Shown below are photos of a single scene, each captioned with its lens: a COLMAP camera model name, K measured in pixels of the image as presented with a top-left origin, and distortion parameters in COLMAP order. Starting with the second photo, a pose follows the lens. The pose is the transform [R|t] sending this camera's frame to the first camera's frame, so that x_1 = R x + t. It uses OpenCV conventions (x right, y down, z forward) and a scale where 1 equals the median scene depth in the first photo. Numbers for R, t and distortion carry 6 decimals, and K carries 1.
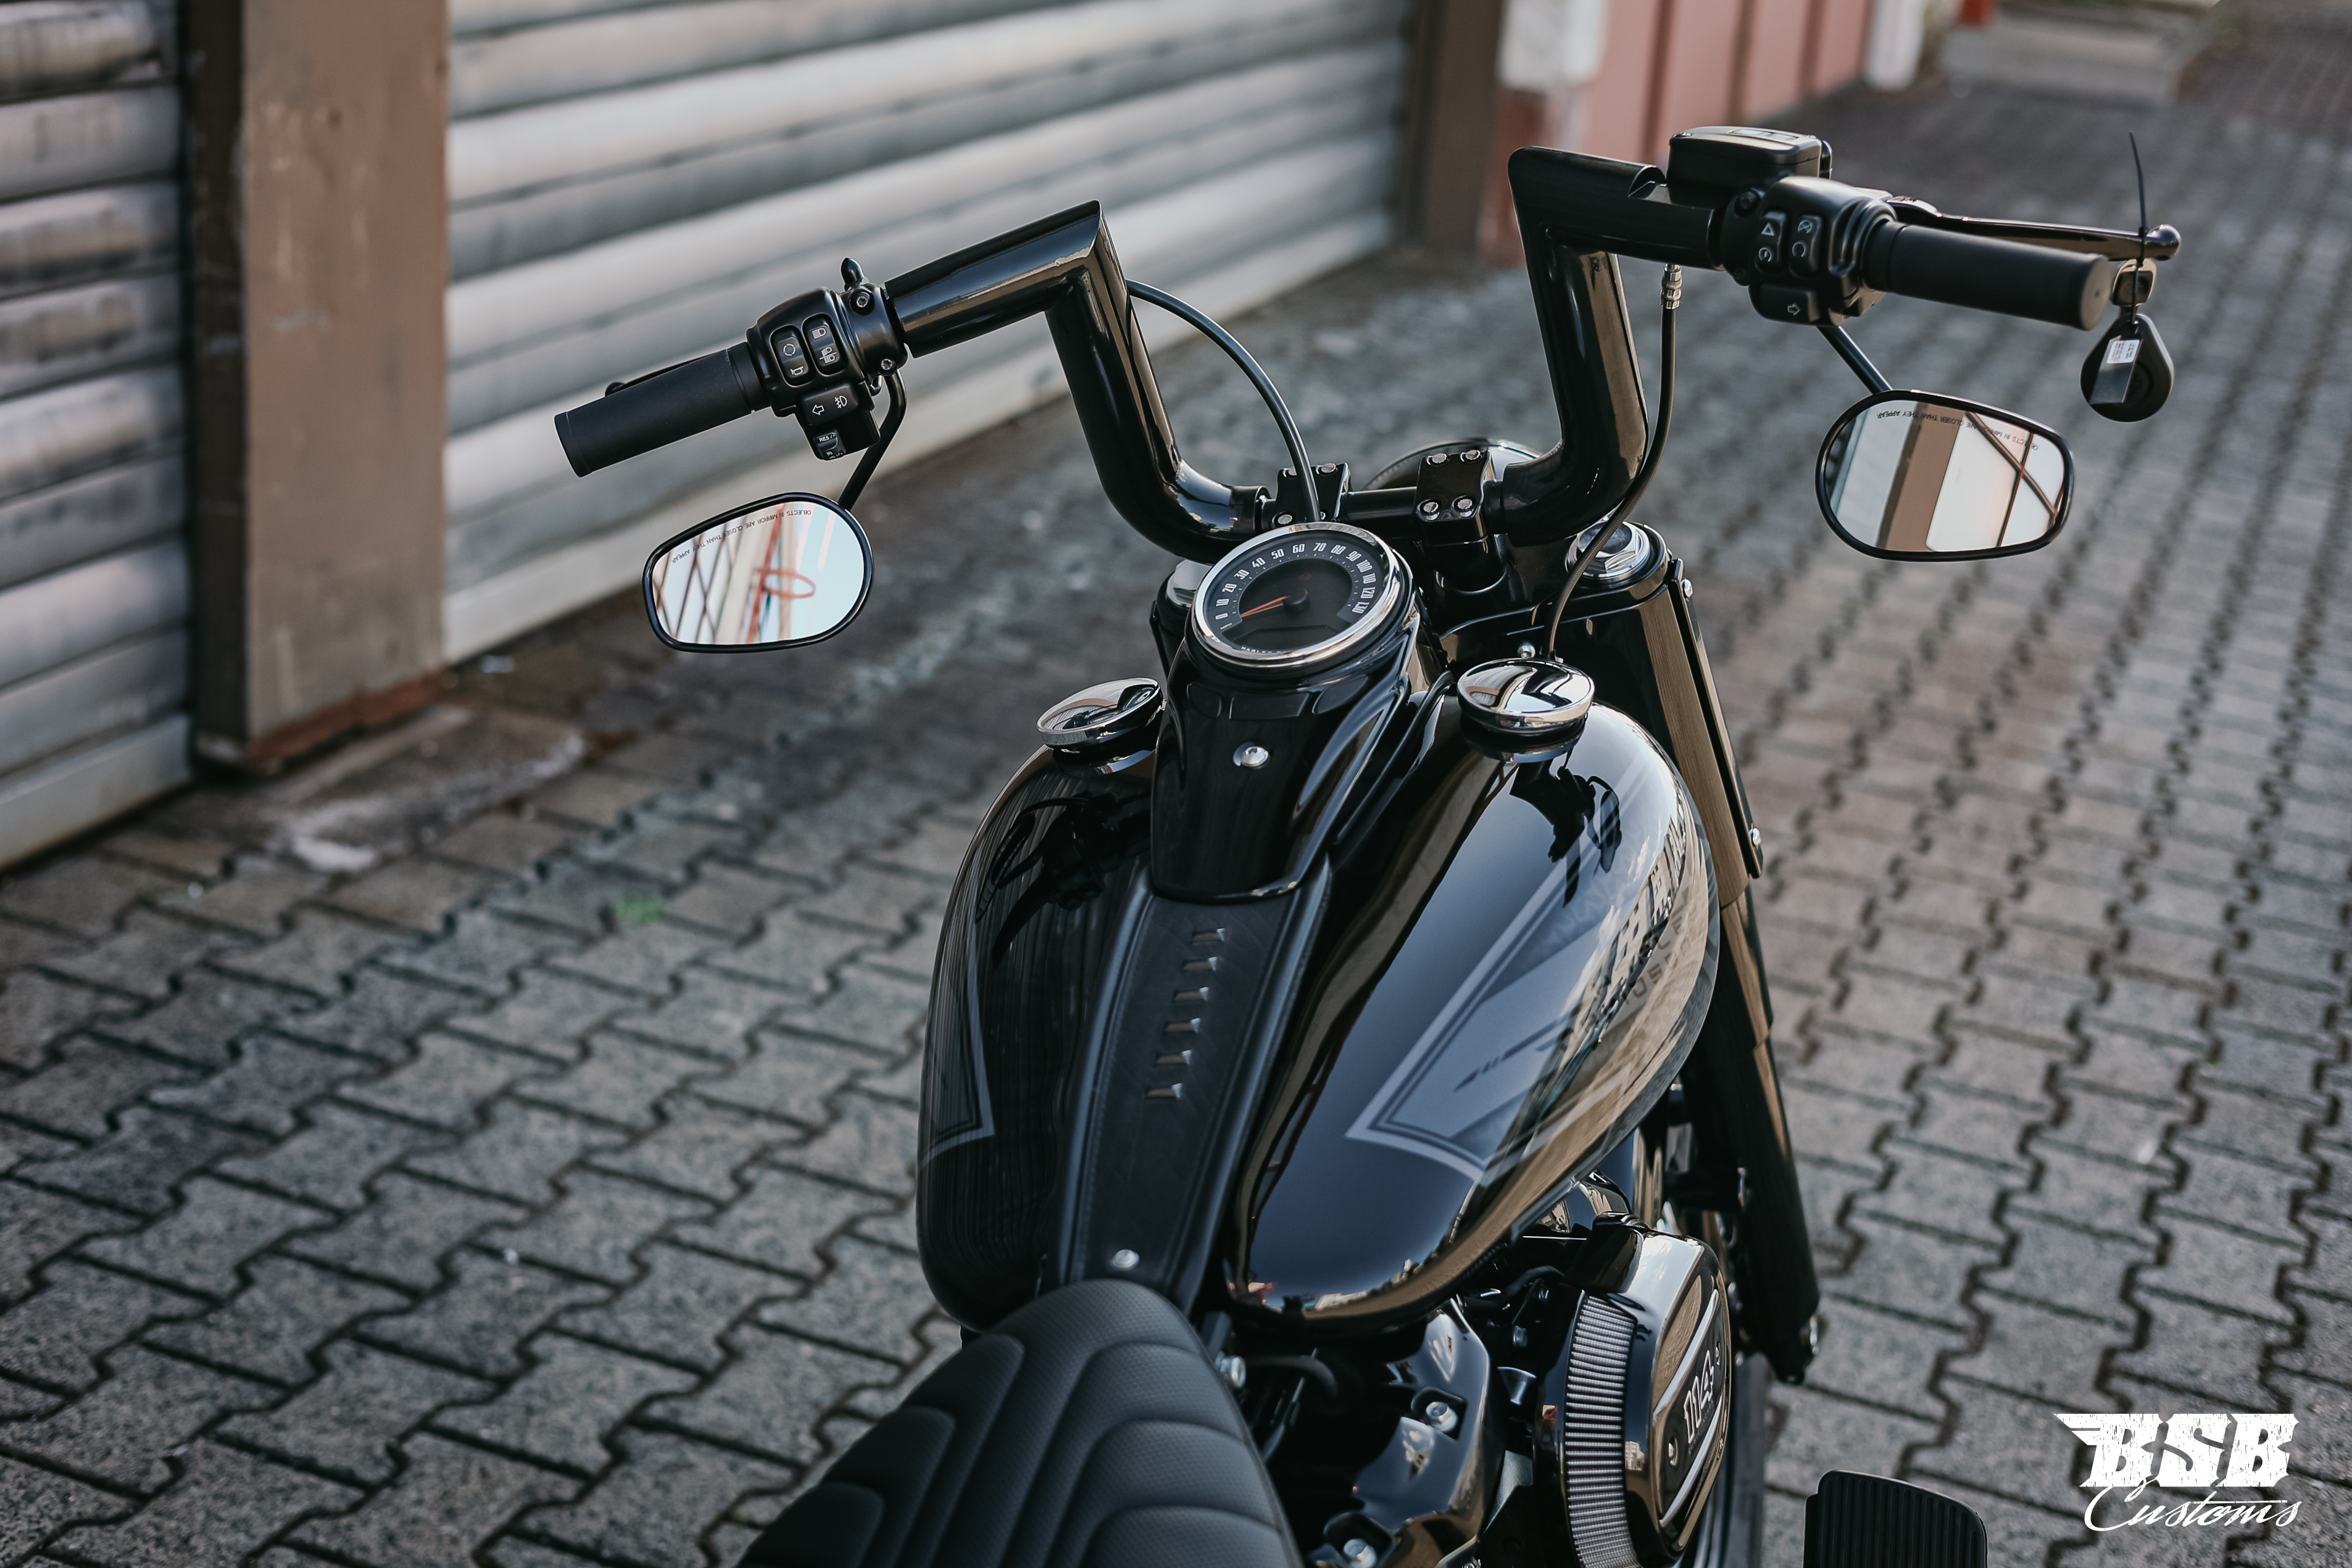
lens RADIAL K [[3568.9, 0, 1183.4], [0, 3568.9, 780.8], [0, 0, 1]] dist [0.013678, 0.000000]
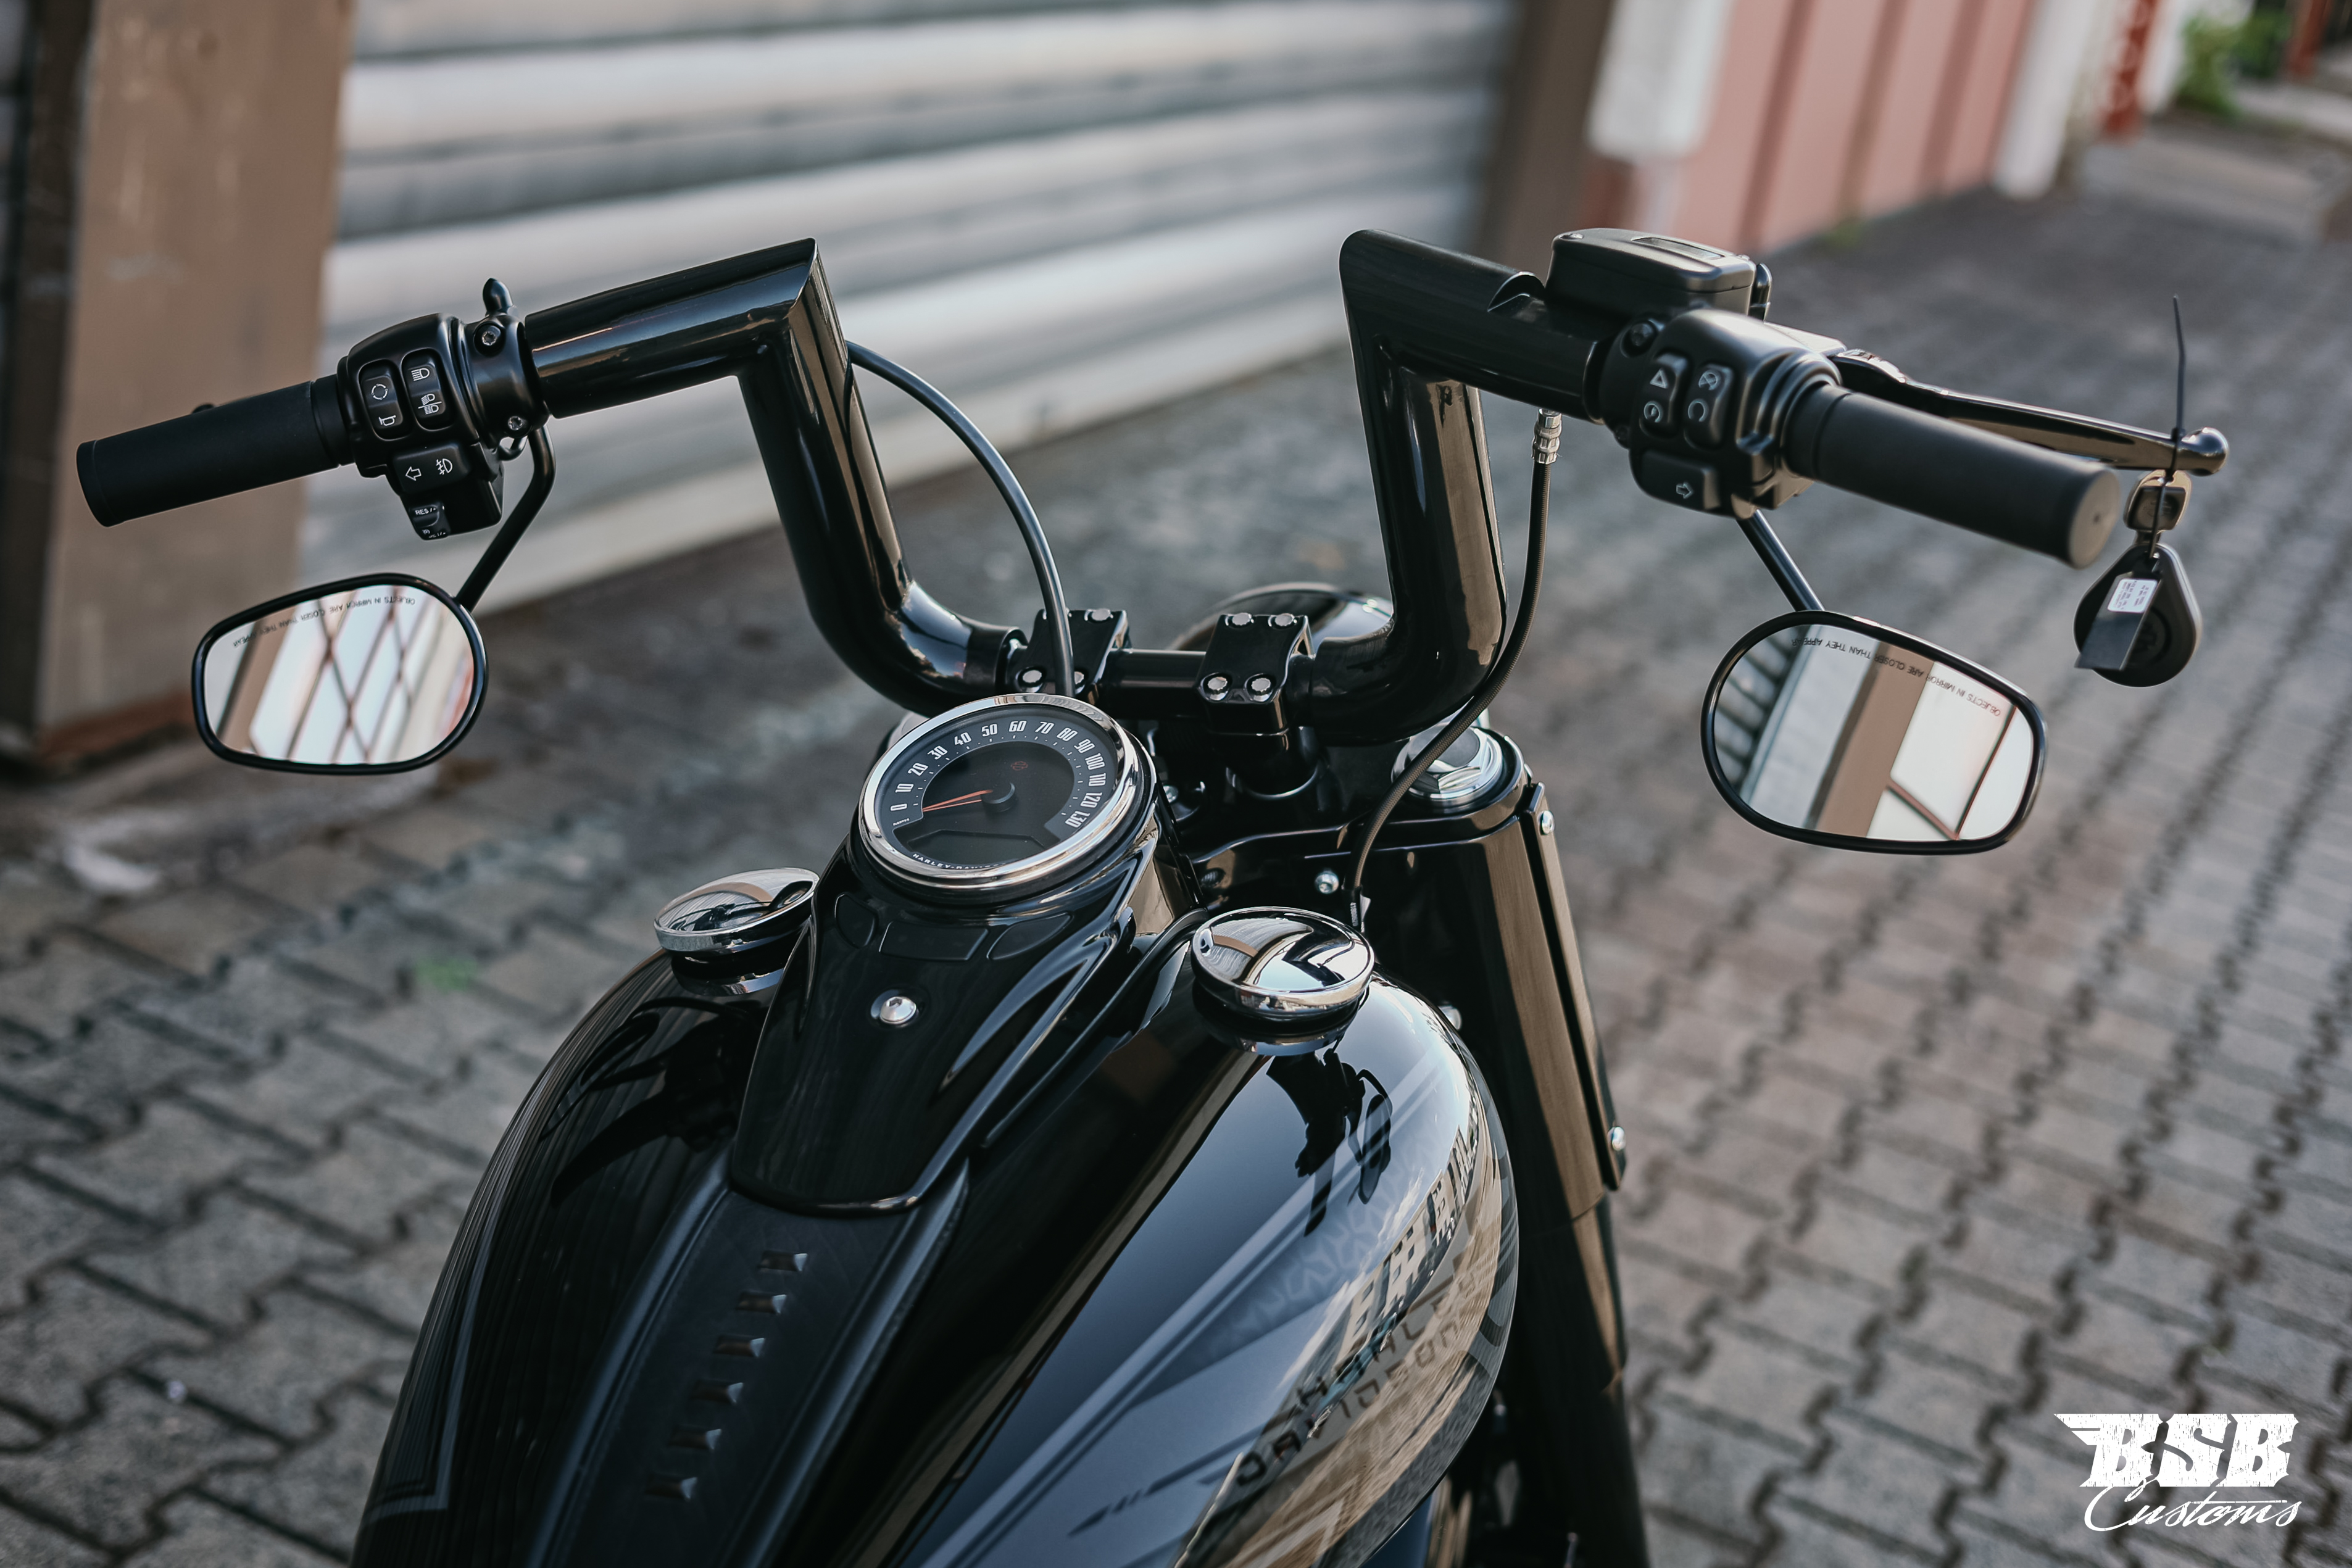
lens RADIAL K [[3568.9, 0, 1160.5], [0, 3568.9, 772.5], [0, 0, 1]] dist [0.013678, 0.000000]
pose [[0.993501, 0.110001, -0.029251, 0.079915], [-0.110226, 0.993887, -0.006181, -0.050646], [0.028392, 0.009365, 0.999553, 0.232353]]
